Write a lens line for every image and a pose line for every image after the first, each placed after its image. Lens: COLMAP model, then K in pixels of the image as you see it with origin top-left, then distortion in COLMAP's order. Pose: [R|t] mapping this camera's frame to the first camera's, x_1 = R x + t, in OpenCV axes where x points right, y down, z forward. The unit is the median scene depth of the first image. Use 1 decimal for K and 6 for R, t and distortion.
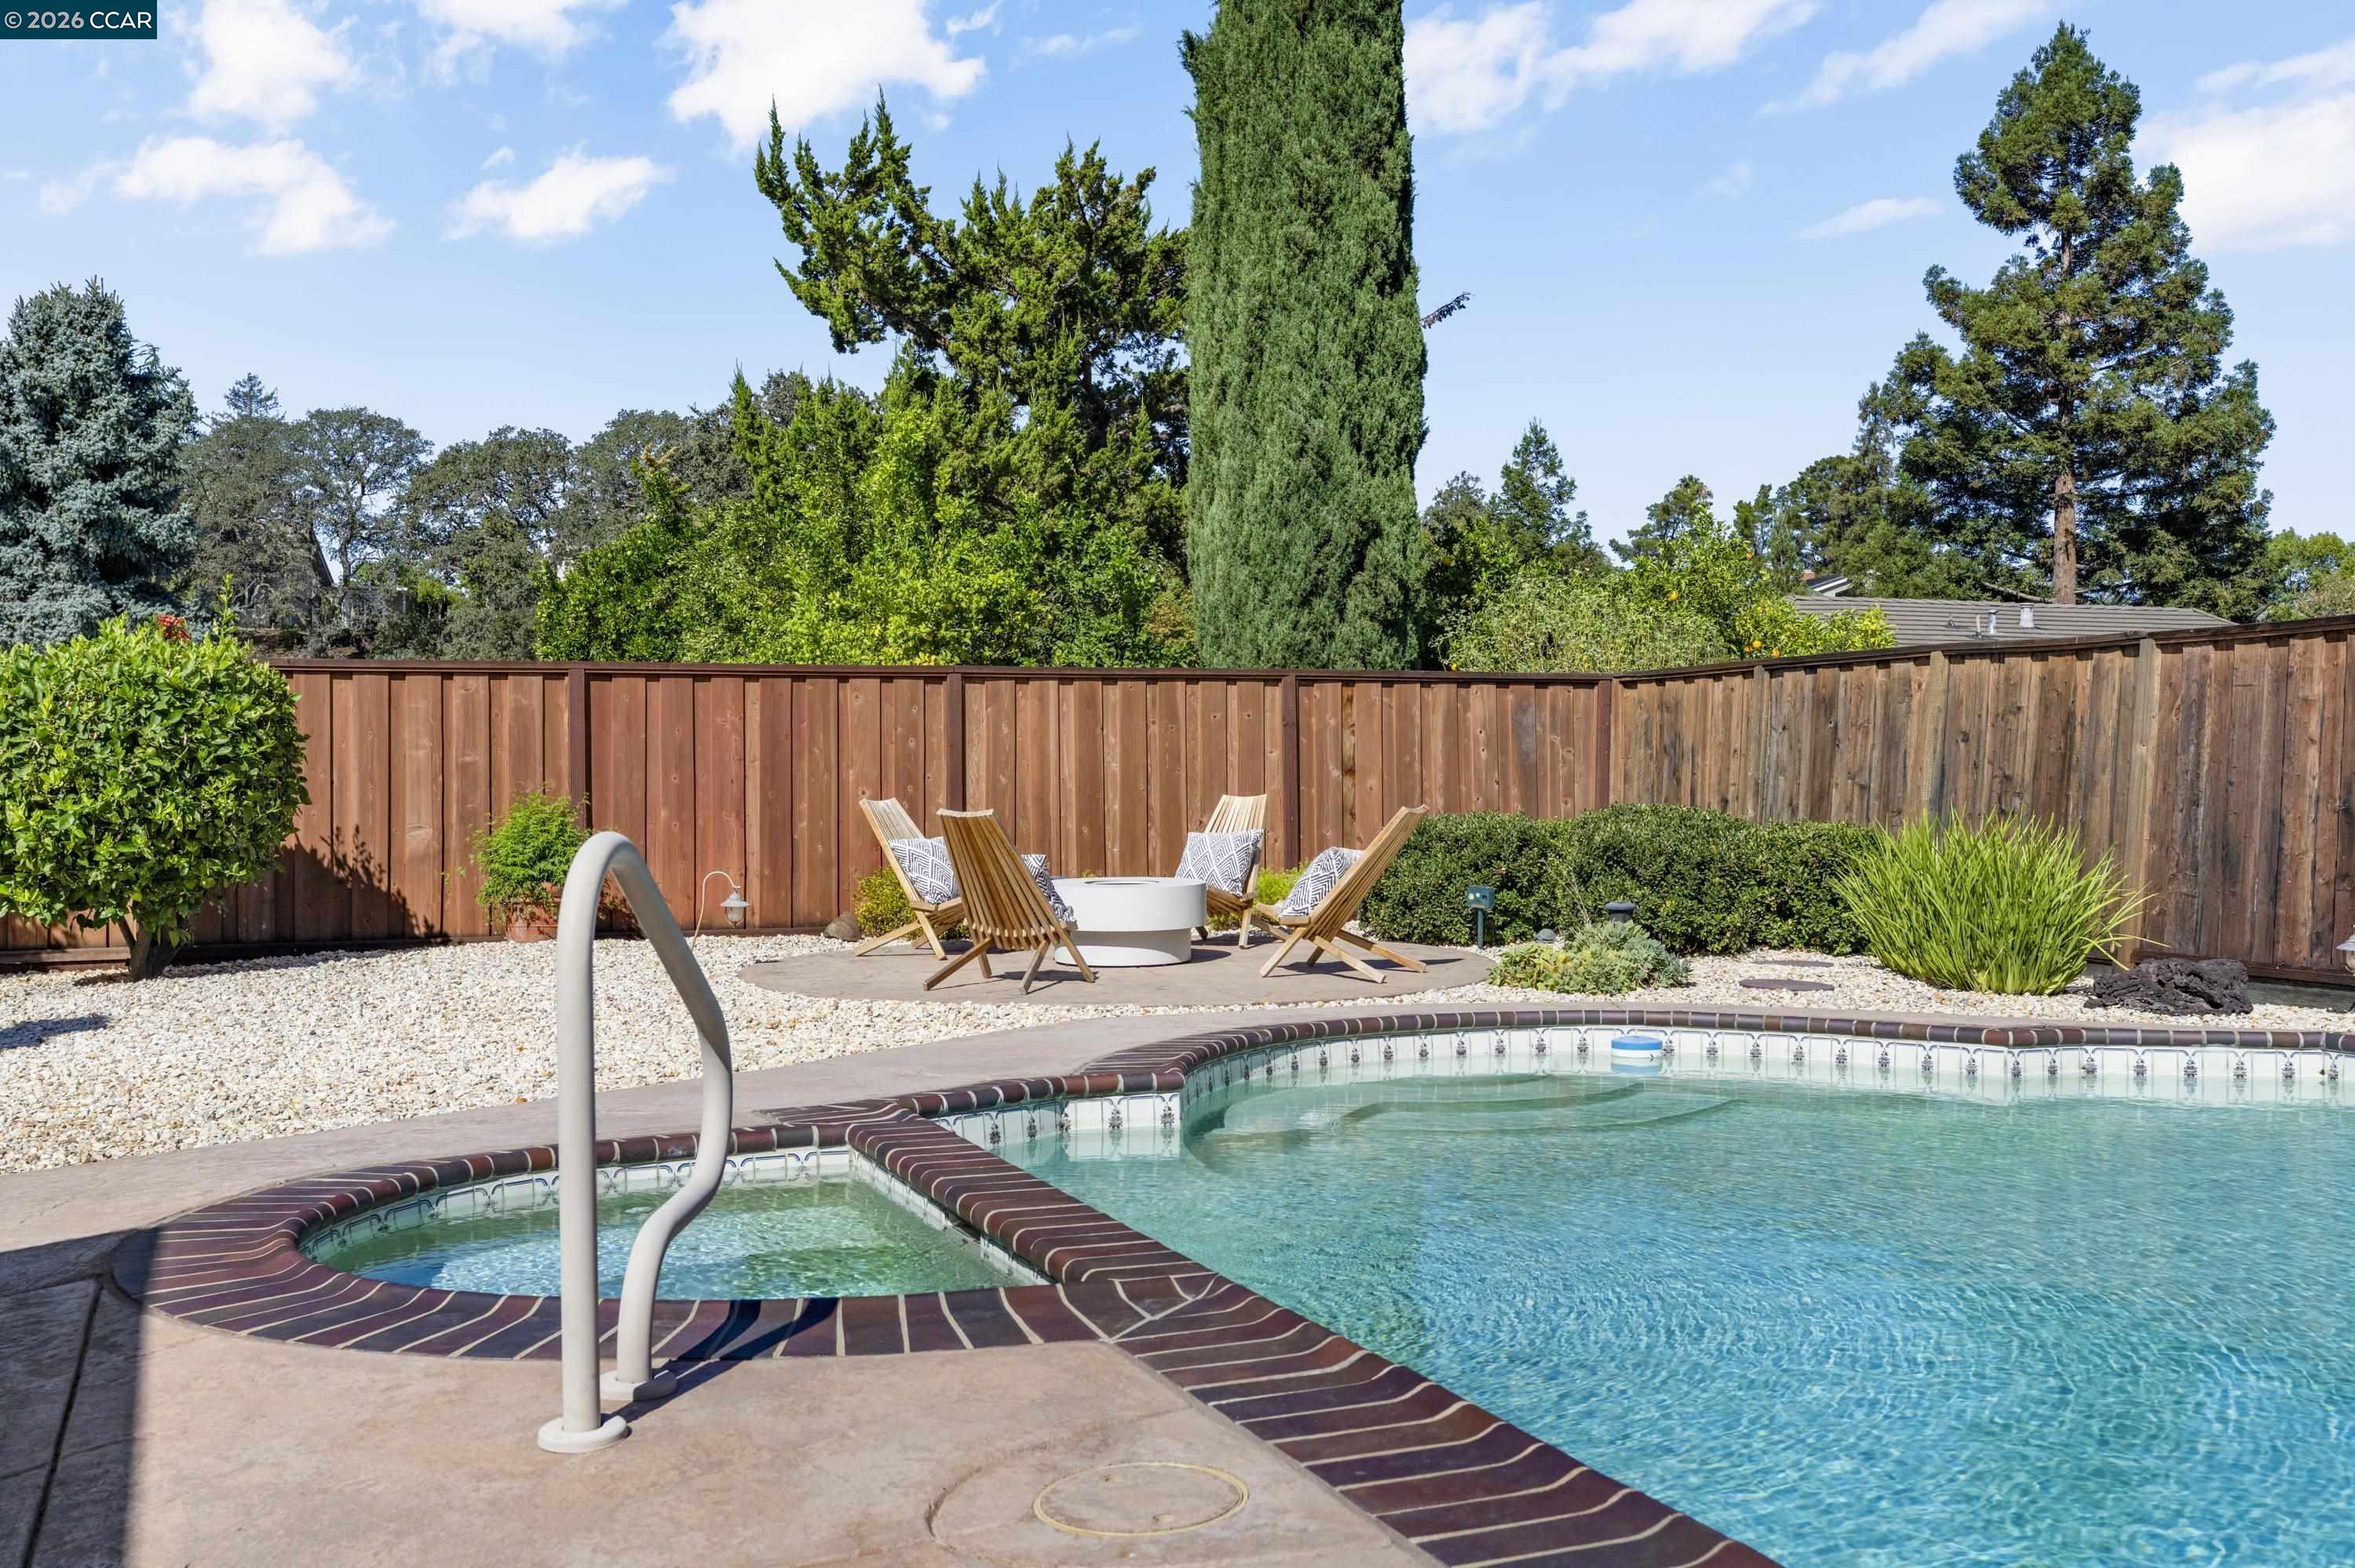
lens RADIAL K [[2341.8, 0, 1177.1], [0, 2341.8, 779.1], [0, 0, 1]] dist [0.010705, 0.000000]
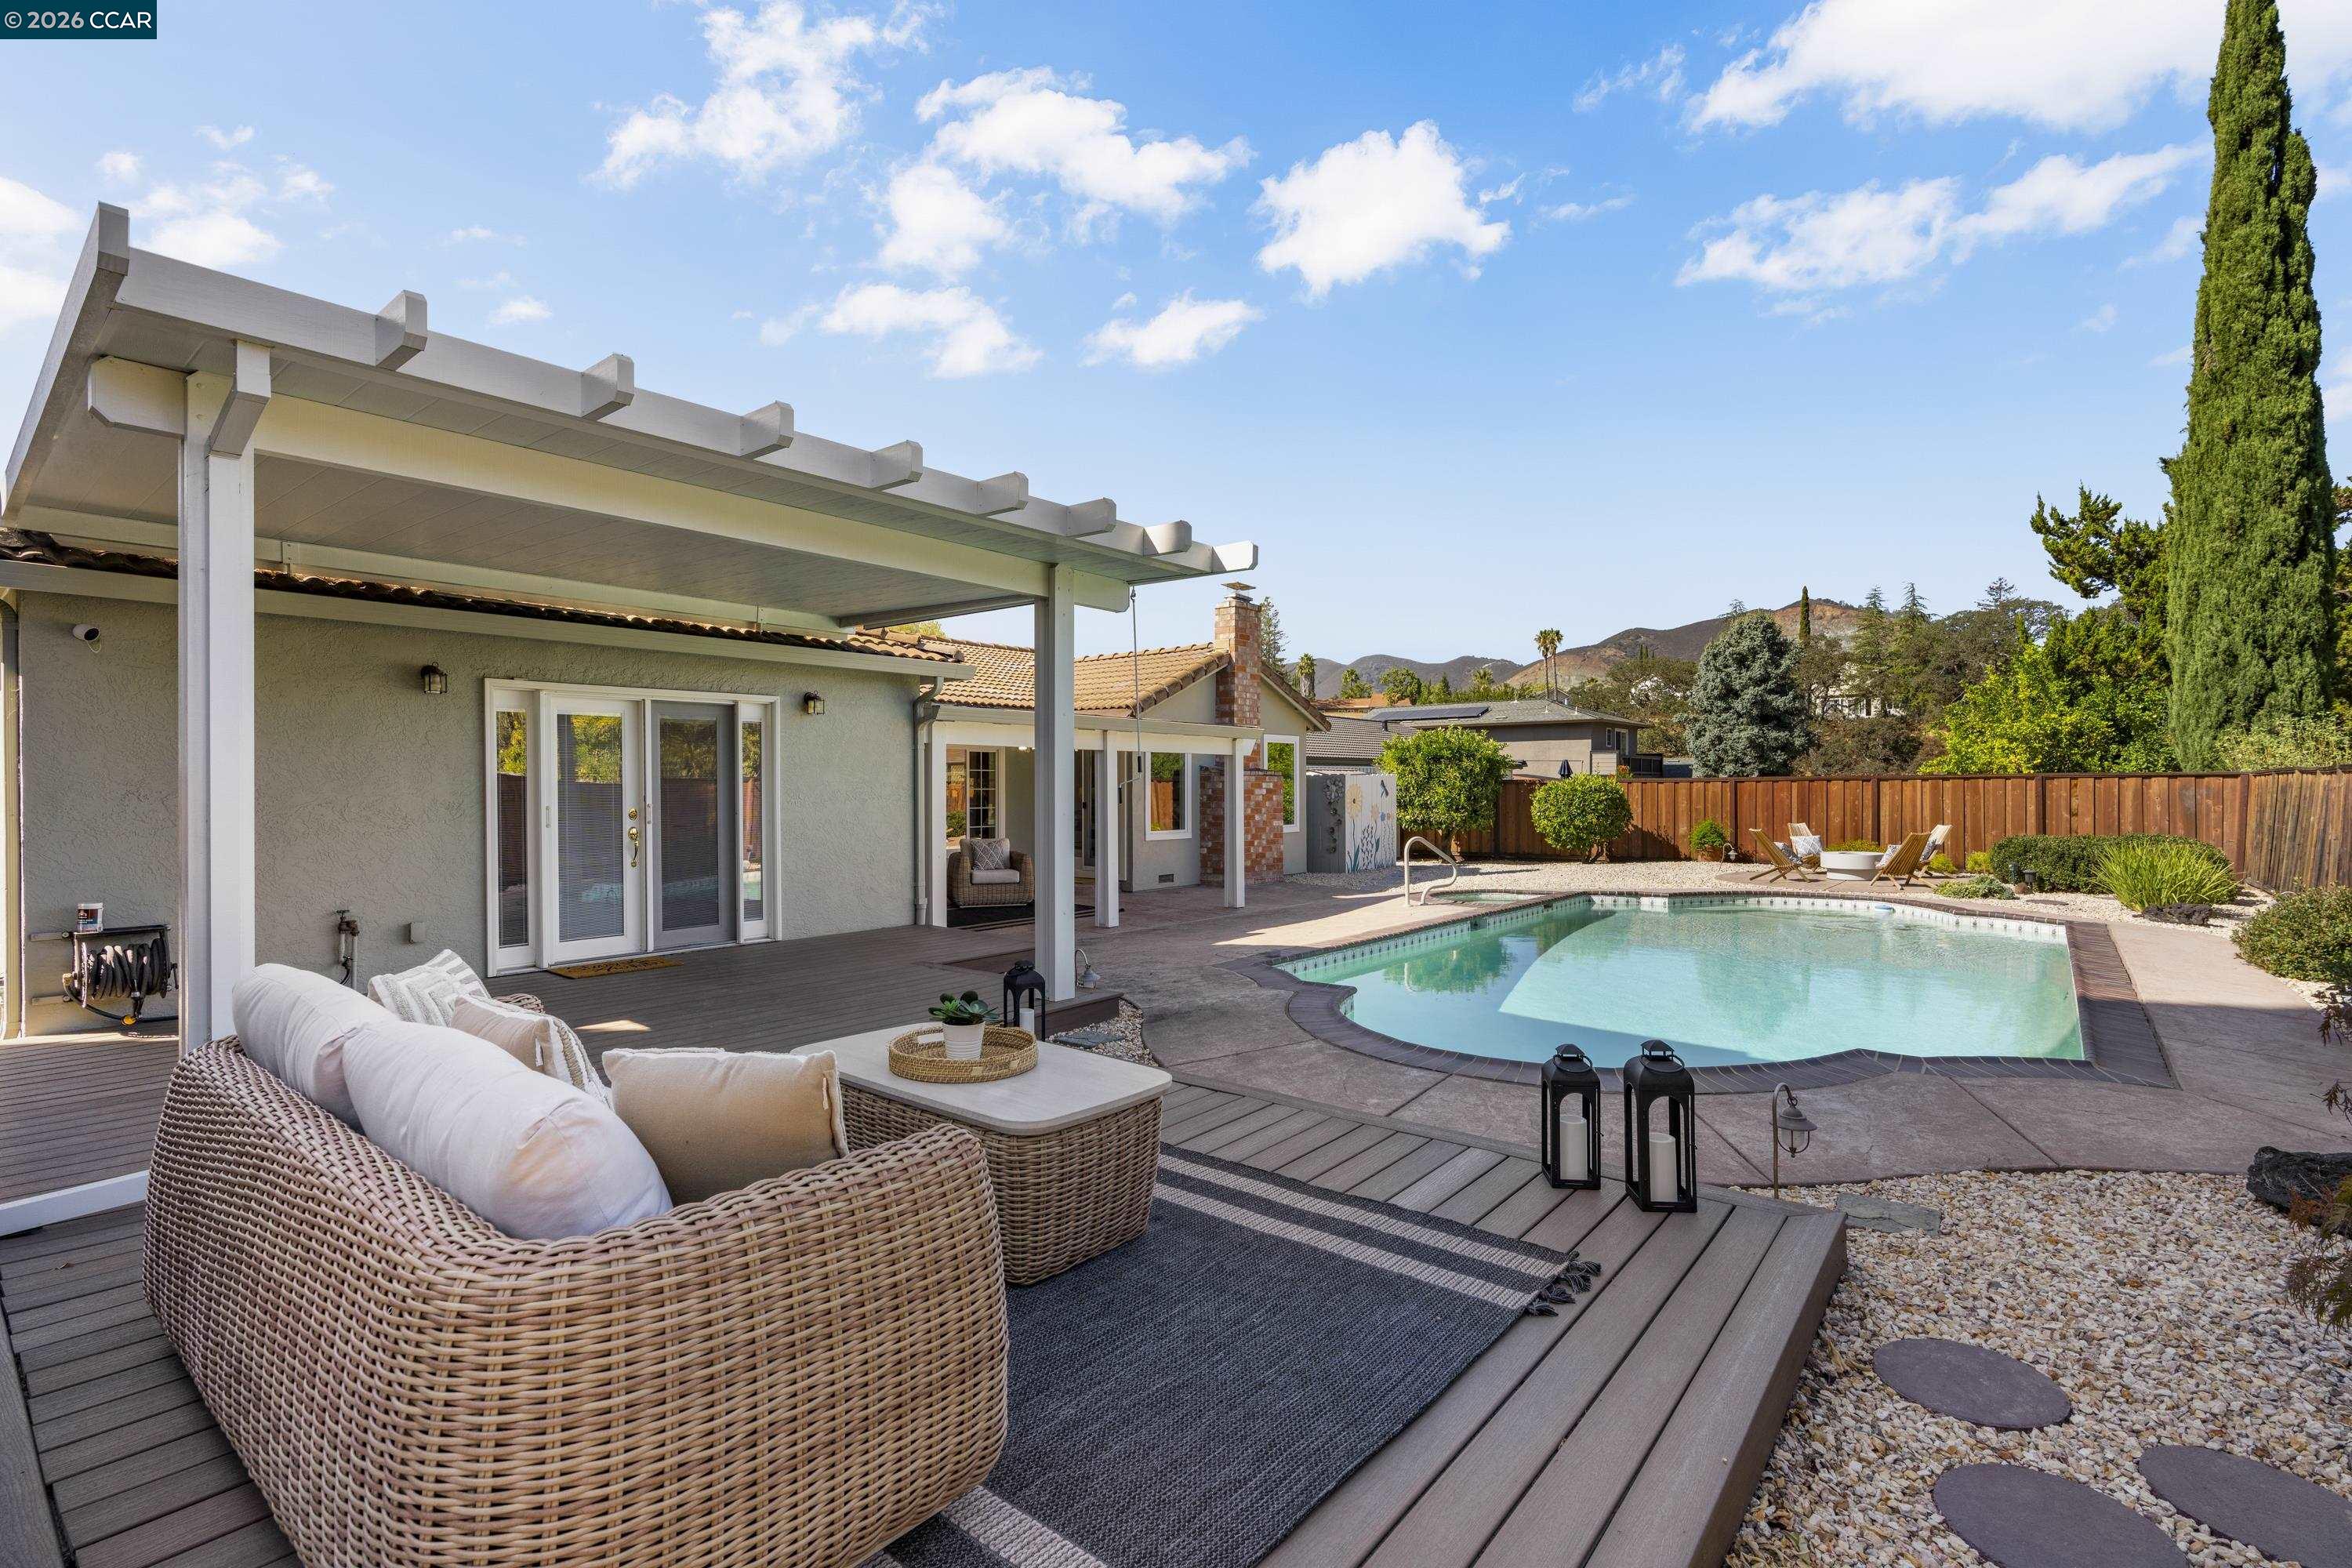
lens RADIAL K [[1059.8, 0, 1172.1], [0, 1059.8, 787.5], [0, 0, 1]] dist [0.003805, 0.000338]
pose [[0.489272, -0.000851, -0.872131, 0.413229], [0.002711, 0.999996, 0.000546, -0.024765], [0.872127, -0.002631, 0.489272, -0.252330]]
